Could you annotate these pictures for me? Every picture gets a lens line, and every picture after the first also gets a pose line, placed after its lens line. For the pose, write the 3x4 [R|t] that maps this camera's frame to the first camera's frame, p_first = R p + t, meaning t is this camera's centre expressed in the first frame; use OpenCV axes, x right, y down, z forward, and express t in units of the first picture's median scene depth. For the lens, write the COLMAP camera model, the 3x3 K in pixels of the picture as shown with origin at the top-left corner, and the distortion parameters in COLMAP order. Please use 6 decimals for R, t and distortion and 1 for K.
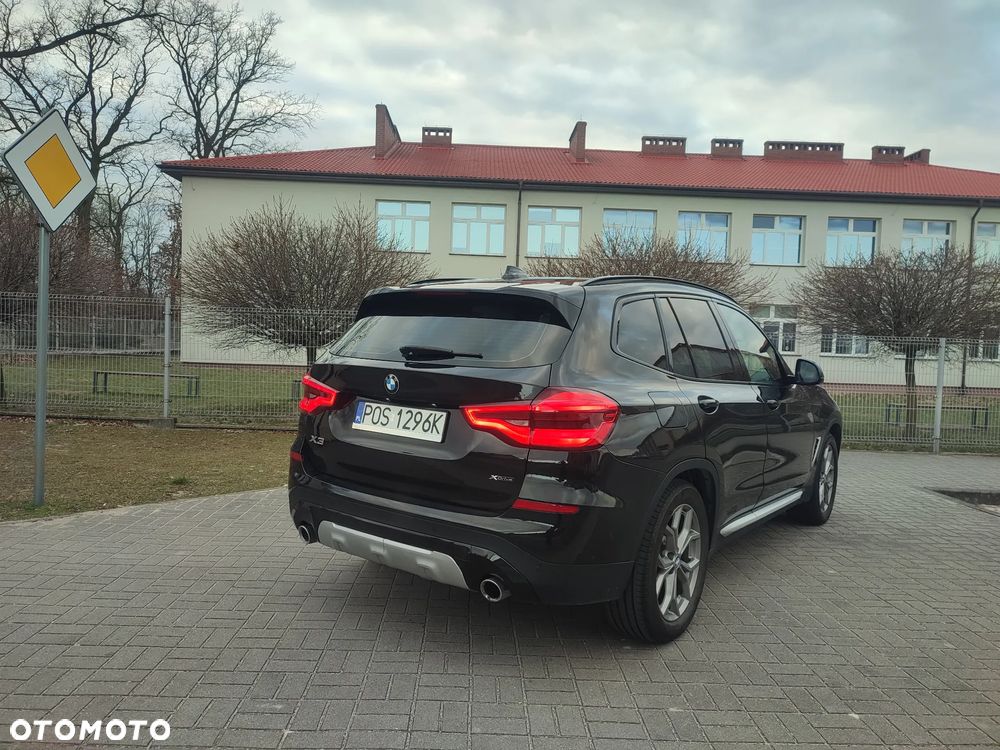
lens RADIAL K [[725.0, 0, 499.1], [0, 725.0, 370.2], [0, 0, 1]] dist [0.046269, -0.039898]
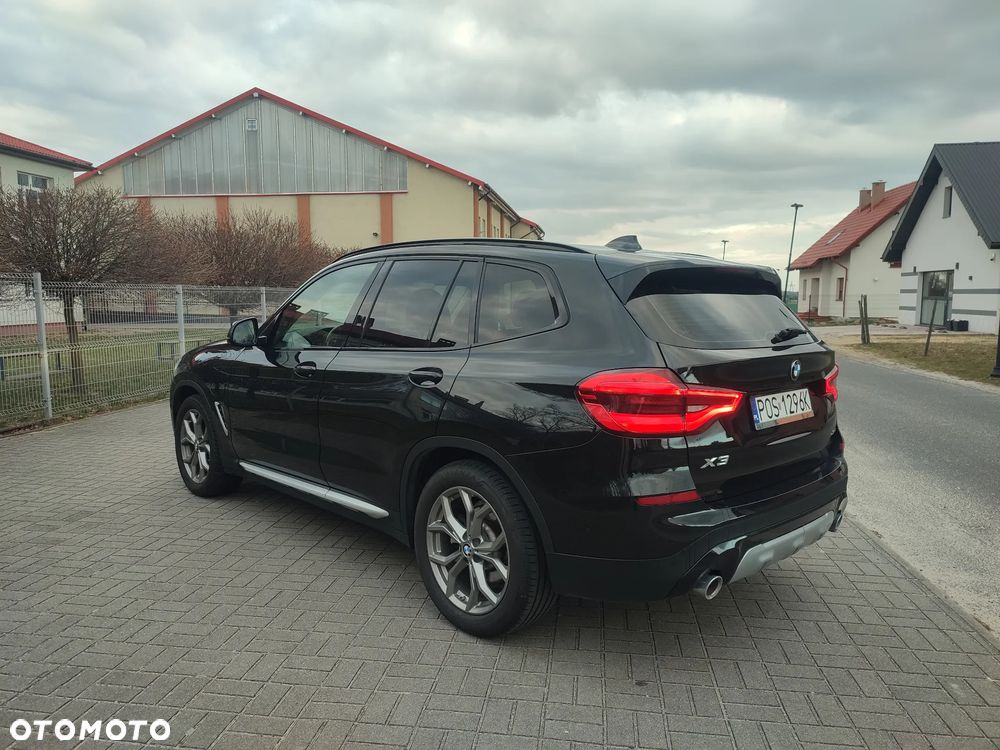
lens RADIAL K [[725.0, 0, 499.1], [0, 725.0, 370.2], [0, 0, 1]] dist [0.046269, -0.039898]
pose [[0.169033, -0.138195, 0.975874, -0.120594], [0.048349, 0.990092, 0.131833, -0.013201], [-0.984424, 0.024899, 0.174040, 0.127941]]
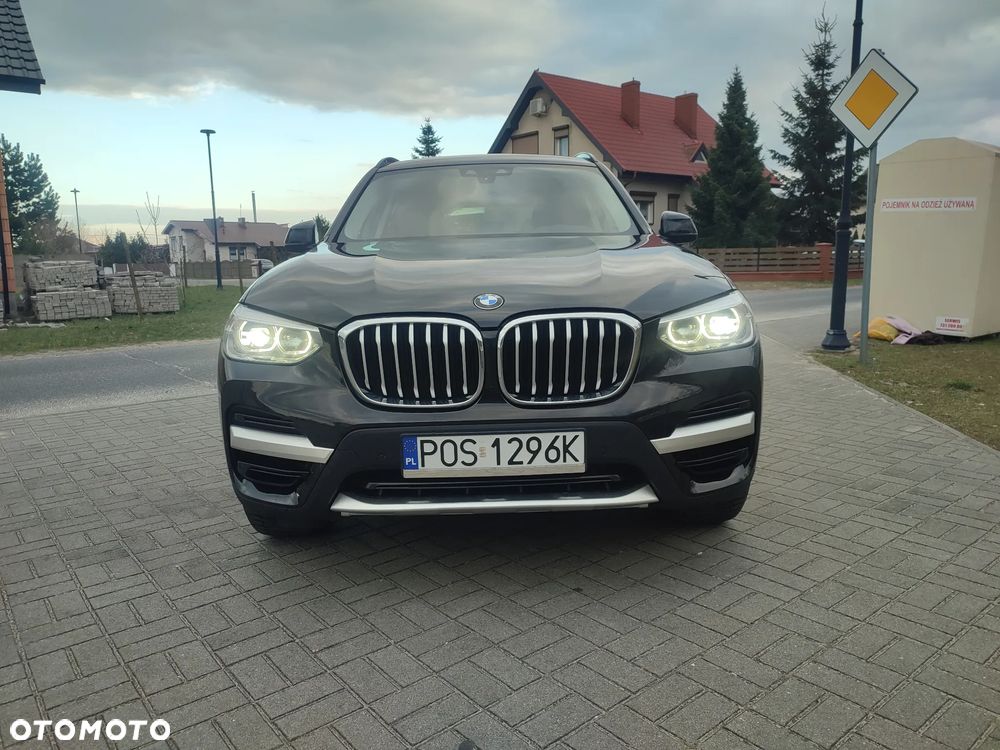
lens RADIAL K [[725.1, 0, 500.0], [0, 725.1, 375.0], [0, 0, 1]] dist [0.037798, -0.029193]
pose [[-0.797483, 0.074165, -0.598765, 0.121170], [-0.038683, 0.984089, 0.173413, 0.000647], [0.602100, 0.161456, -0.781926, 0.291156]]
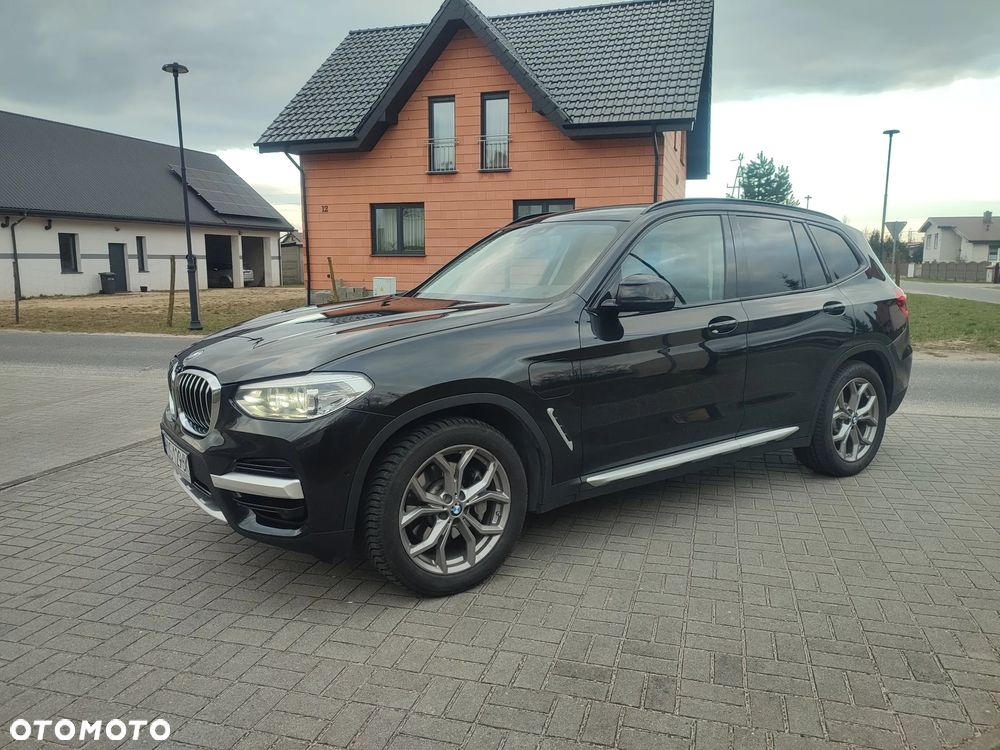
lens RADIAL K [[725.0, 0, 499.1], [0, 725.0, 370.2], [0, 0, 1]] dist [0.046269, -0.039898]
pose [[-0.944877, -0.080589, 0.317352, 0.000730], [-0.016084, 0.979491, 0.200845, -0.014500], [-0.327029, 0.184669, -0.926795, 0.319219]]
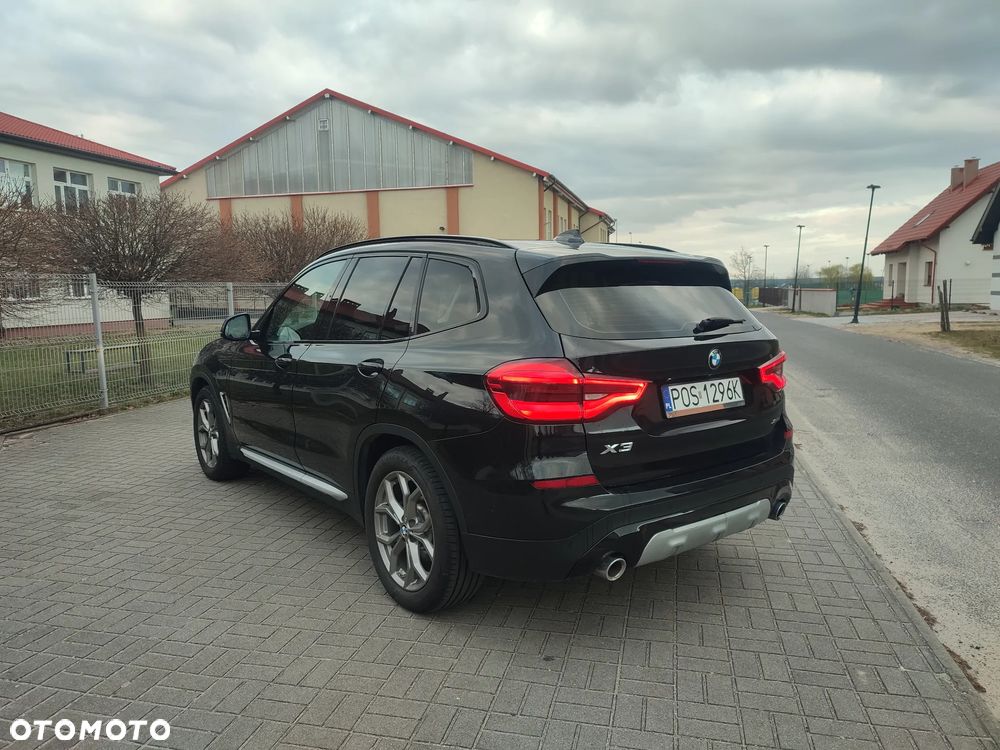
lens RADIAL K [[725.0, 0, 499.1], [0, 725.0, 370.2], [0, 0, 1]] dist [0.046269, -0.039898]
pose [[0.269589, -0.150335, 0.951168, -0.120937], [0.066944, 0.988275, 0.137226, -0.012500], [-0.960646, 0.026680, 0.276492, 0.106066]]
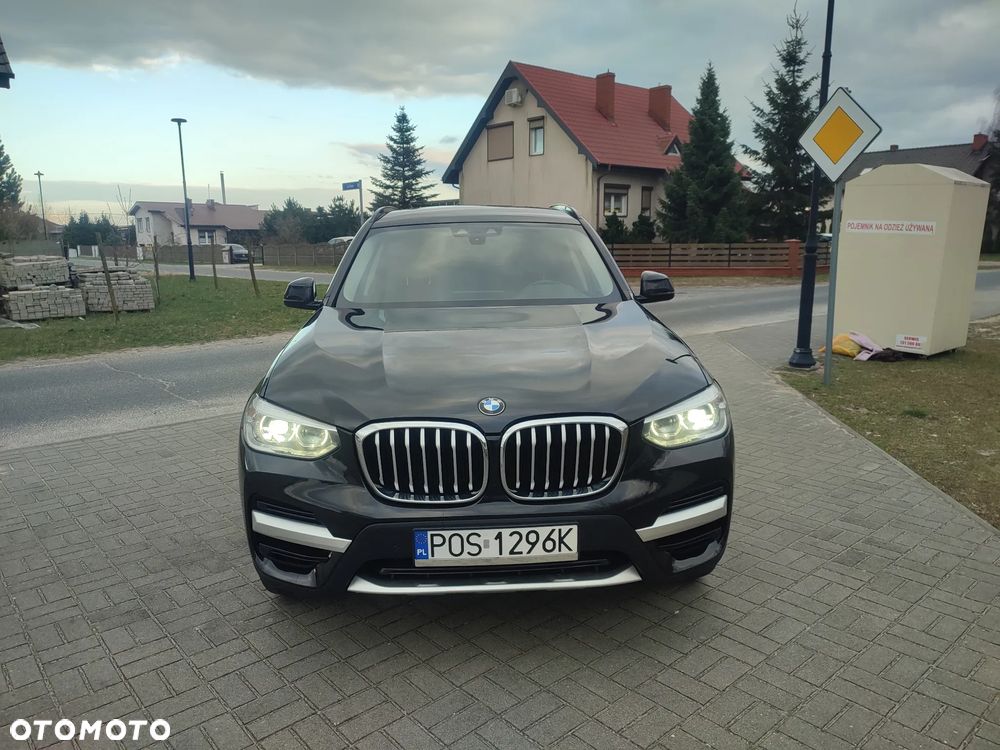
lens RADIAL K [[725.1, 0, 500.0], [0, 725.1, 375.0], [0, 0, 1]] dist [0.037798, -0.029193]
pose [[-0.774654, 0.087978, -0.626235, 0.127473], [-0.047486, 0.979387, 0.196332, -0.013177], [0.630600, 0.181827, -0.754509, 0.293230]]
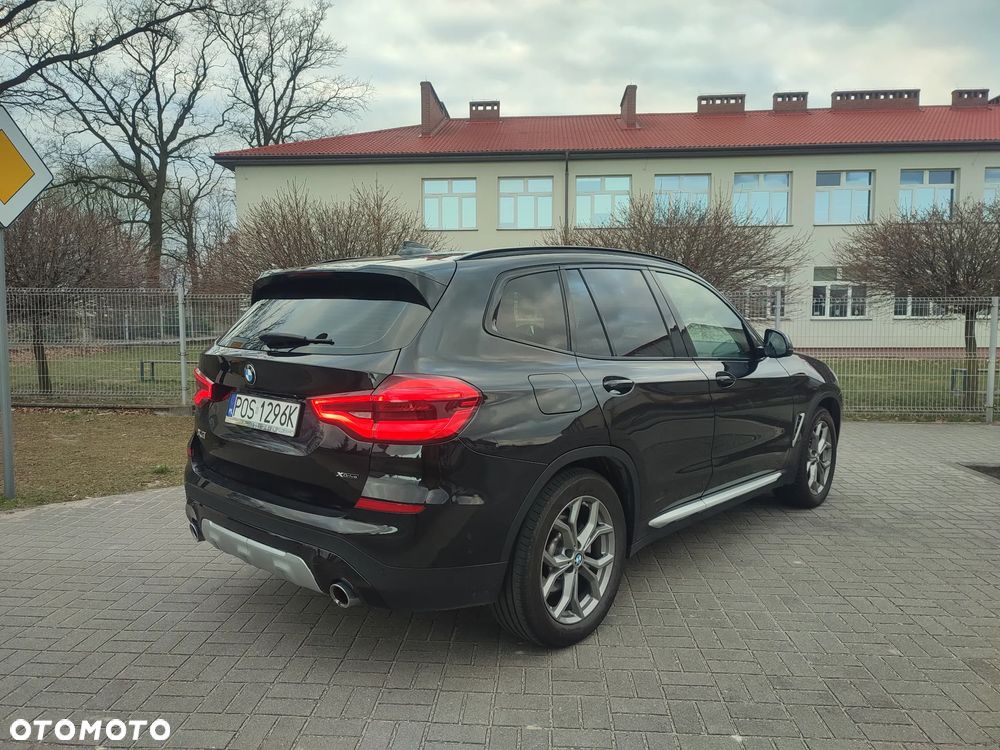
lens RADIAL K [[725.0, 0, 499.1], [0, 725.0, 370.2], [0, 0, 1]] dist [0.046269, -0.039898]
pose [[0.994525, -0.029218, -0.100333, 0.027931], [0.032557, 0.998964, 0.031805, -0.000663], [0.099299, -0.034898, 0.994445, 0.010426]]
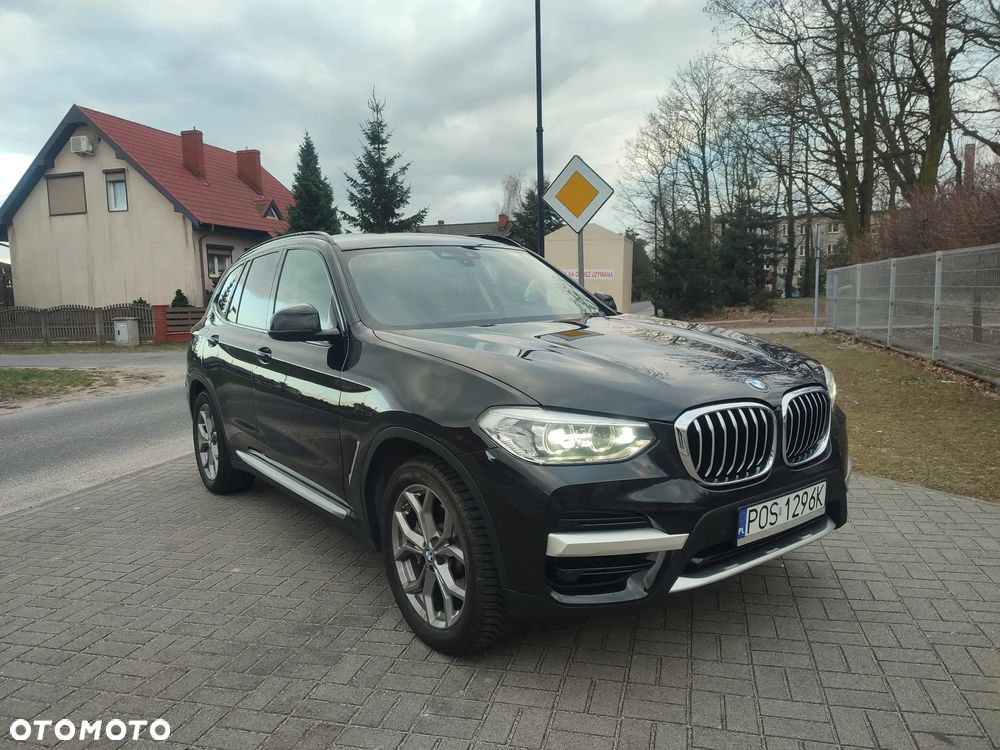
lens RADIAL K [[725.0, 0, 499.1], [0, 725.0, 370.2], [0, 0, 1]] dist [0.046269, -0.039898]
pose [[-0.295860, 0.070371, -0.952636, 0.170273], [-0.021842, 0.996524, 0.080396, -0.002114], [0.954982, 0.044594, -0.293294, 0.228941]]
